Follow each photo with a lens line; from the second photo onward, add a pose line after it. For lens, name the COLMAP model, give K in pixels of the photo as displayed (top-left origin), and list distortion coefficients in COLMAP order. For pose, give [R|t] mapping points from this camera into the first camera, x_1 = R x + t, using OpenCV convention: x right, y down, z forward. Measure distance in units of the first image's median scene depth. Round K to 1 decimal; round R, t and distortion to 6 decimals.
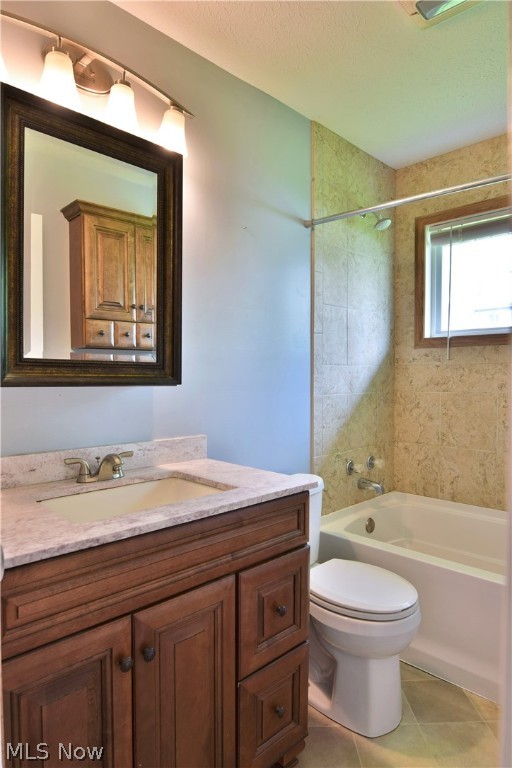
lens RADIAL K [[472.7, 0, 257.4], [0, 472.7, 385.4], [0, 0, 1]] dist [-0.008400, -0.009357]
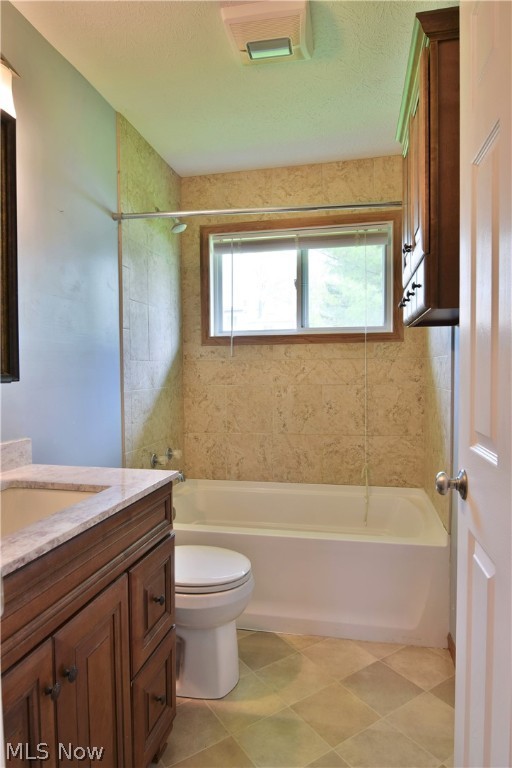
lens RADIAL K [[472.7, 0, 257.2], [0, 472.7, 385.7], [0, 0, 1]] dist [-0.008400, -0.009357]
pose [[0.839685, -0.023687, 0.542556, -0.188558], [0.019709, 0.999719, 0.013143, 0.002355], [-0.542715, -0.000343, 0.839917, 0.016595]]
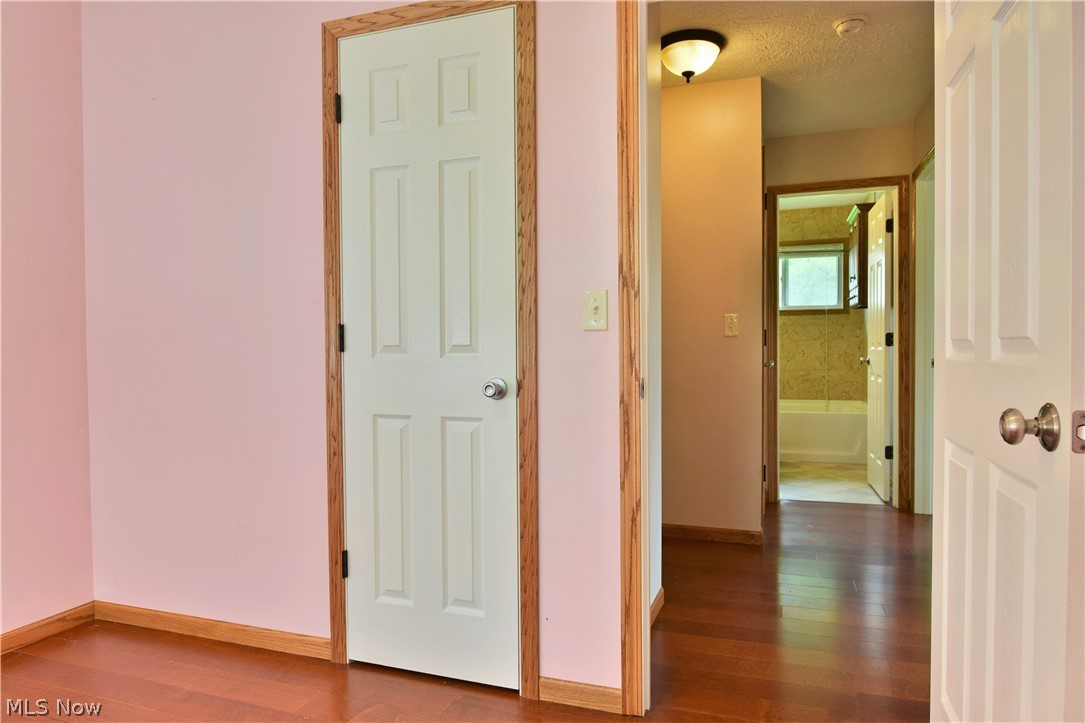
lens RADIAL K [[667.8, 0, 543.0], [0, 667.8, 363.2], [0, 0, 1]] dist [-0.008400, -0.009357]
pose [[0.909570, -0.016201, 0.415236, -1.715005], [0.017009, 0.999854, 0.001754, 0.103708], [-0.415203, 0.005467, 0.909712, -1.321759]]
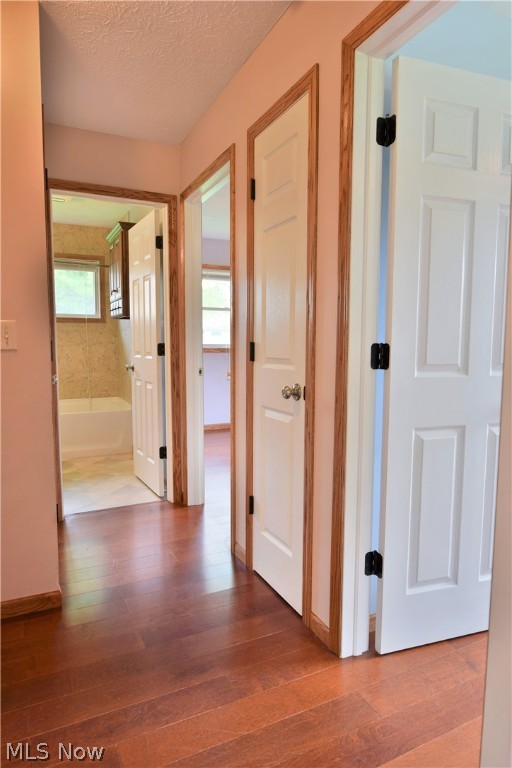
lens RADIAL K [[472.7, 0, 257.2], [0, 472.7, 385.9], [0, 0, 1]] dist [-0.008400, -0.009357]
pose [[0.342949, -0.083638, 0.935623, -1.266973], [0.020466, 0.996457, 0.081574, 0.051767], [-0.939131, -0.008827, 0.343446, -0.747296]]
